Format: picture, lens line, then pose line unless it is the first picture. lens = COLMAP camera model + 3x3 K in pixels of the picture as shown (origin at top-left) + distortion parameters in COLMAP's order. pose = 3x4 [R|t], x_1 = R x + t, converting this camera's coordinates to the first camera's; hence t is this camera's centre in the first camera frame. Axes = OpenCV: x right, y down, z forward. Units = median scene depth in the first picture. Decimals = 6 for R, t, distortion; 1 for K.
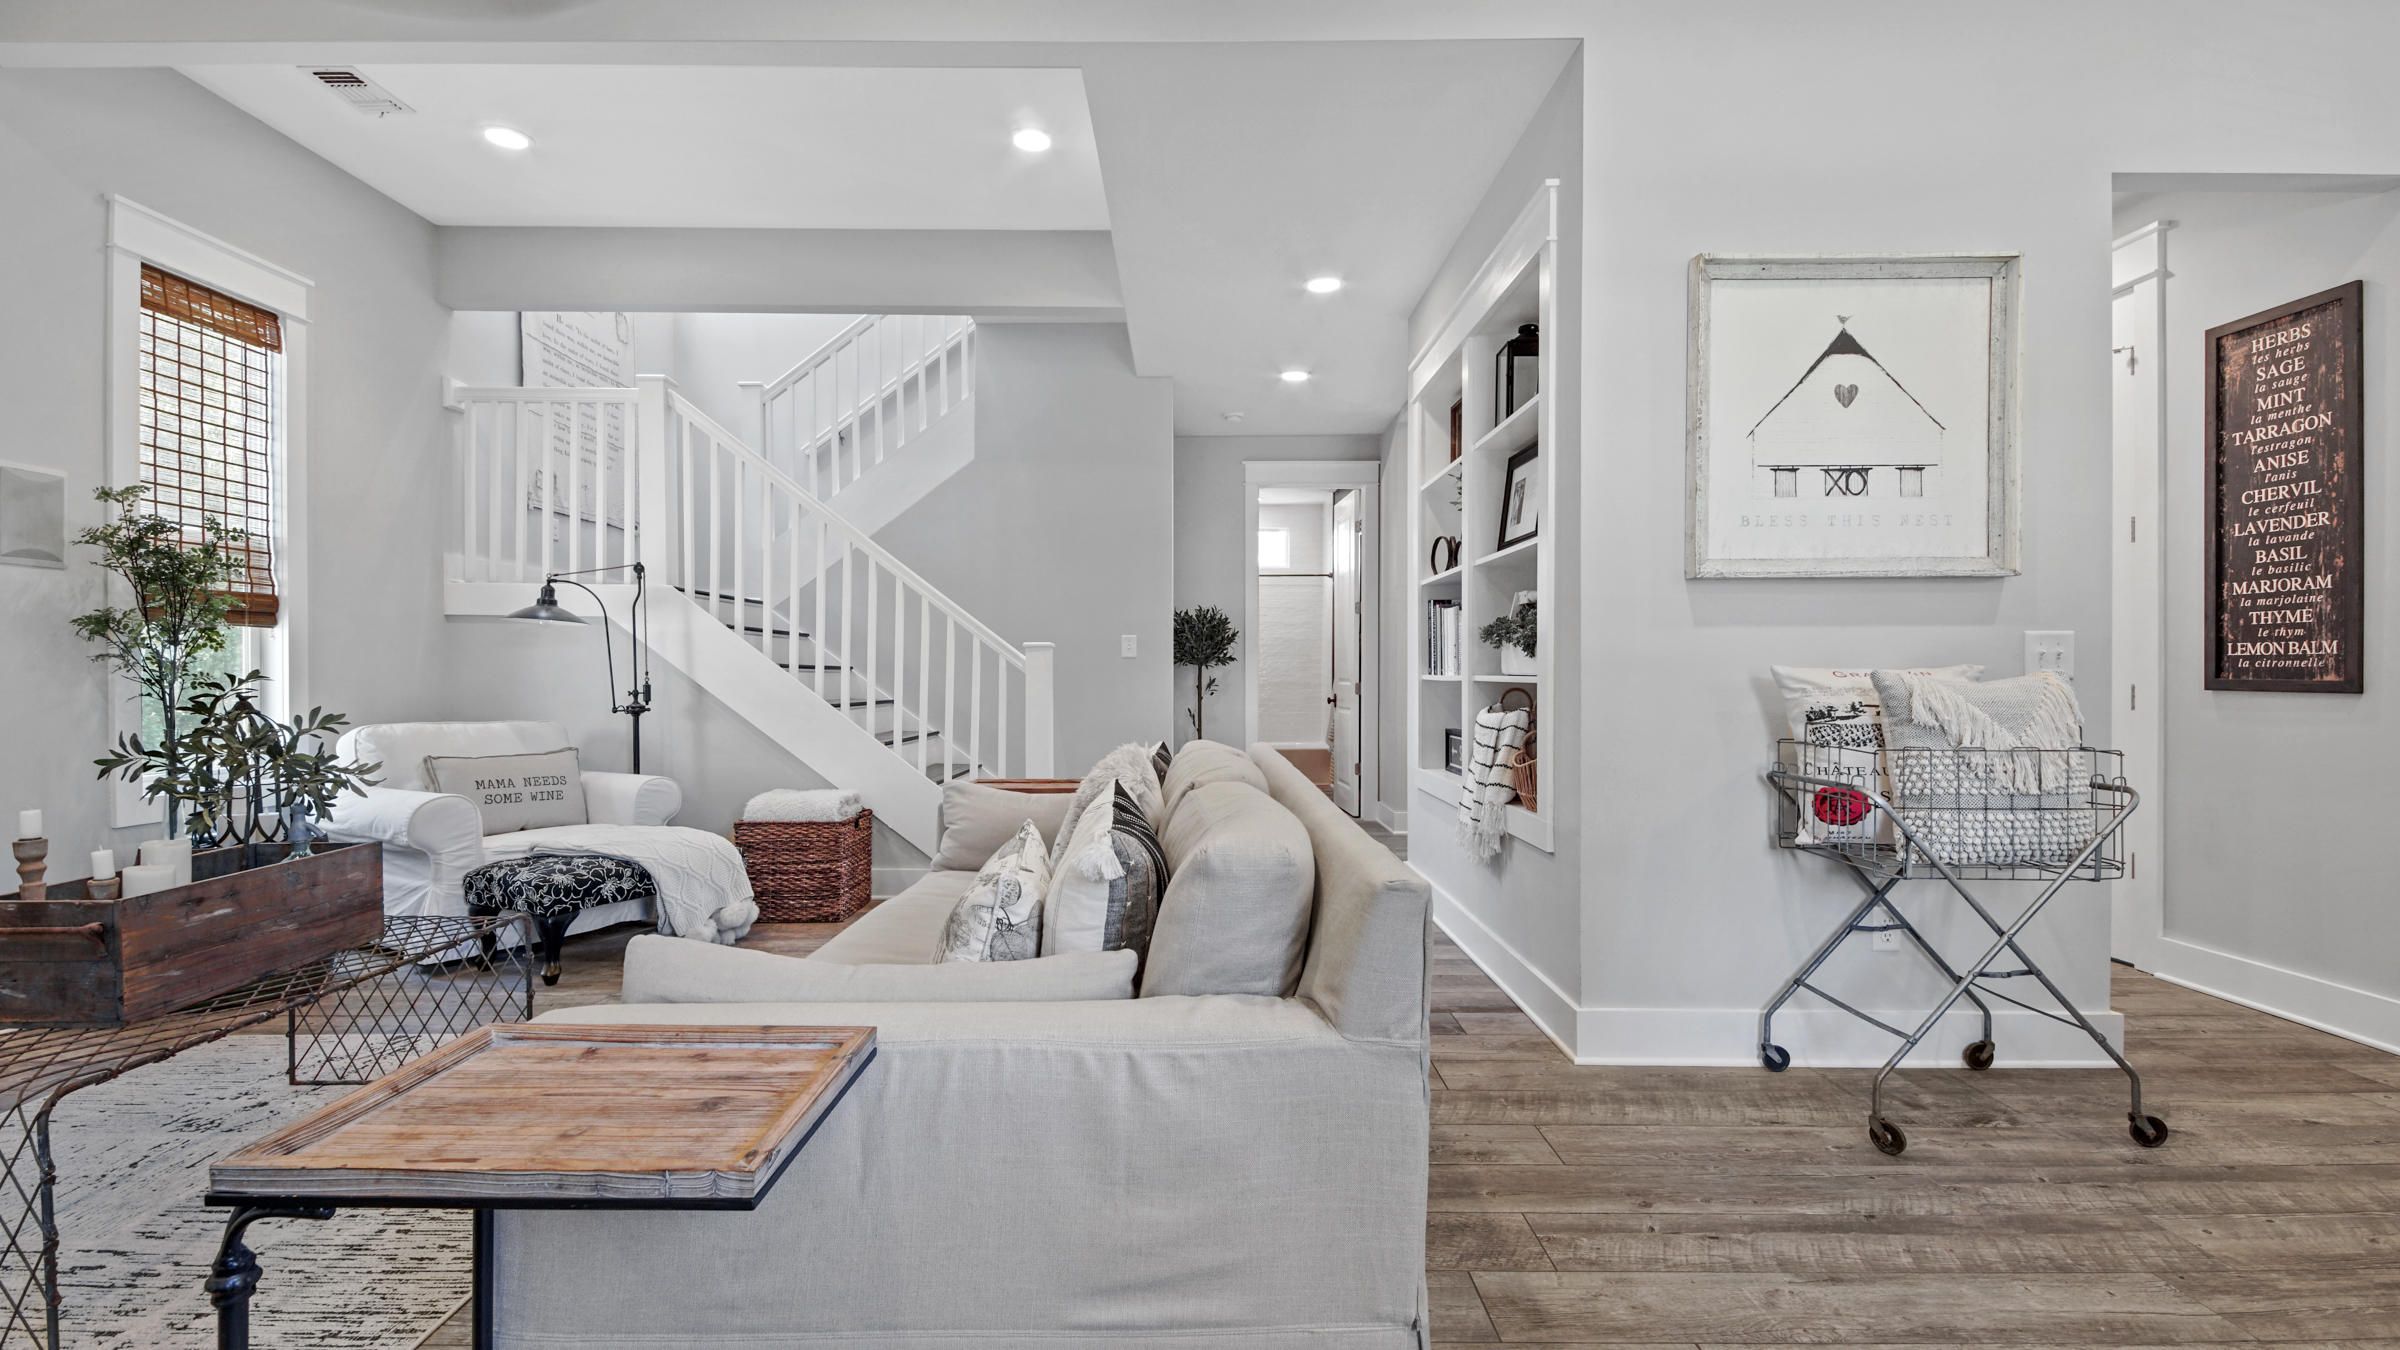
lens RADIAL K [[1061.7, 0, 1205.9], [0, 1061.7, 676.1], [0, 0, 1]] dist [0.029562, -0.017431]
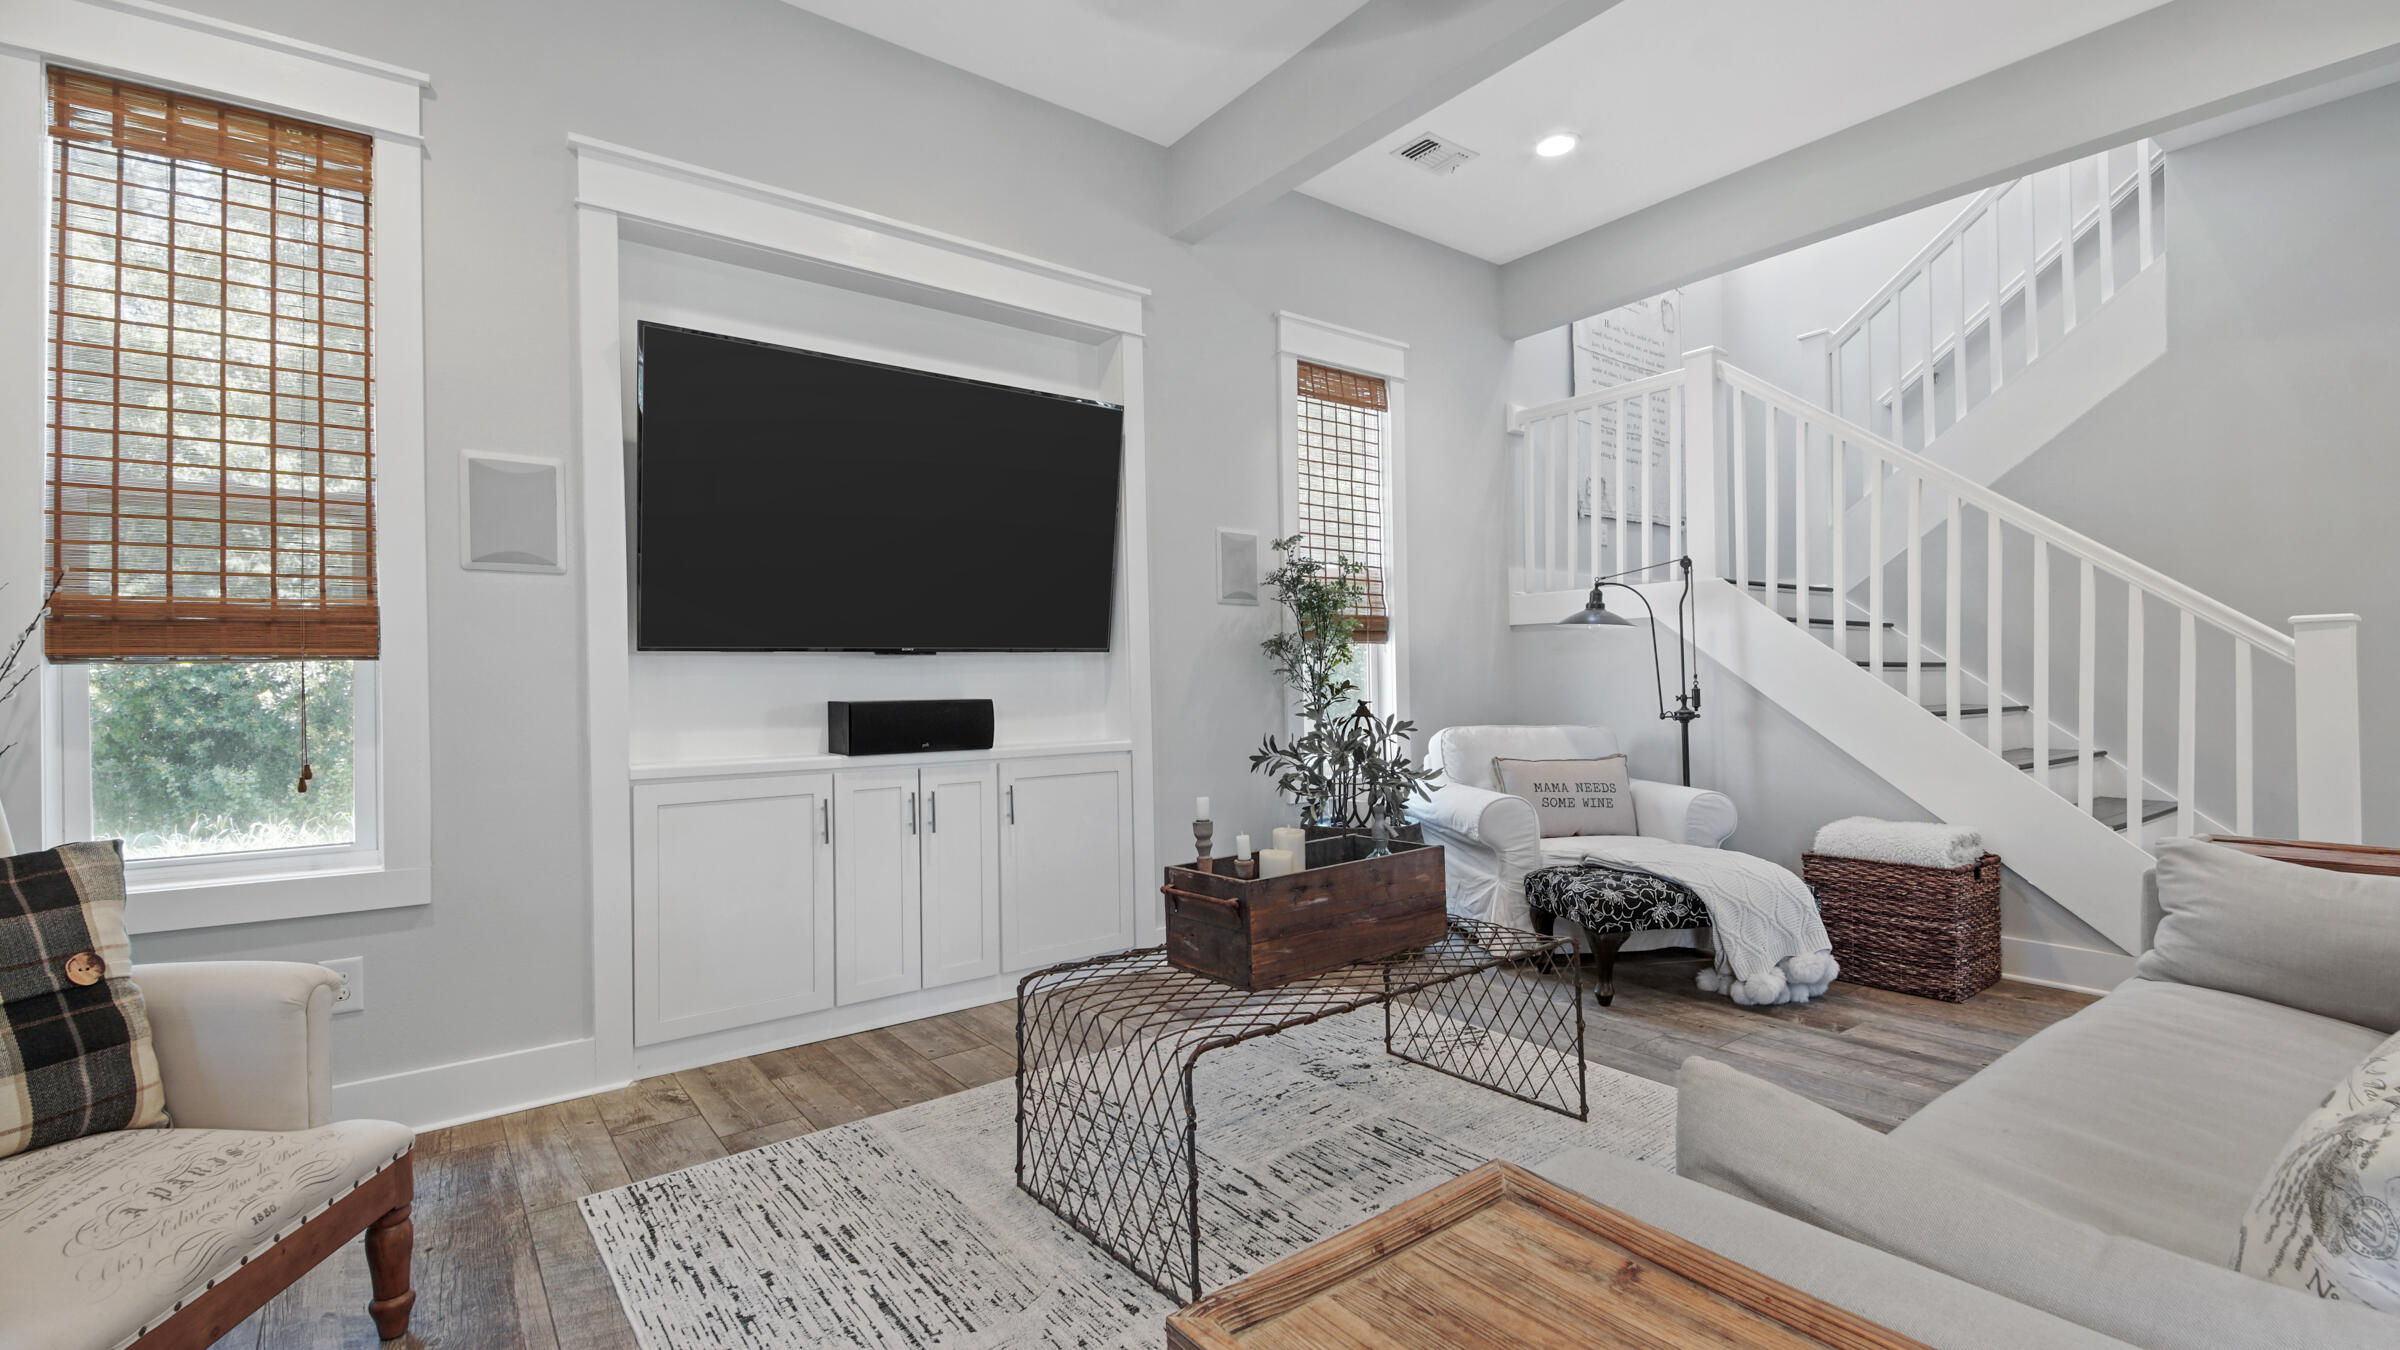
lens RADIAL K [[1061.7, 0, 1169.3], [0, 1061.7, 690.5], [0, 0, 1]] dist [0.029562, -0.017431]
pose [[0.590662, -0.006986, -0.806889, -0.059306], [0.016092, 0.999866, 0.003123, -0.000717], [0.806759, -0.014829, 0.590695, 0.110457]]
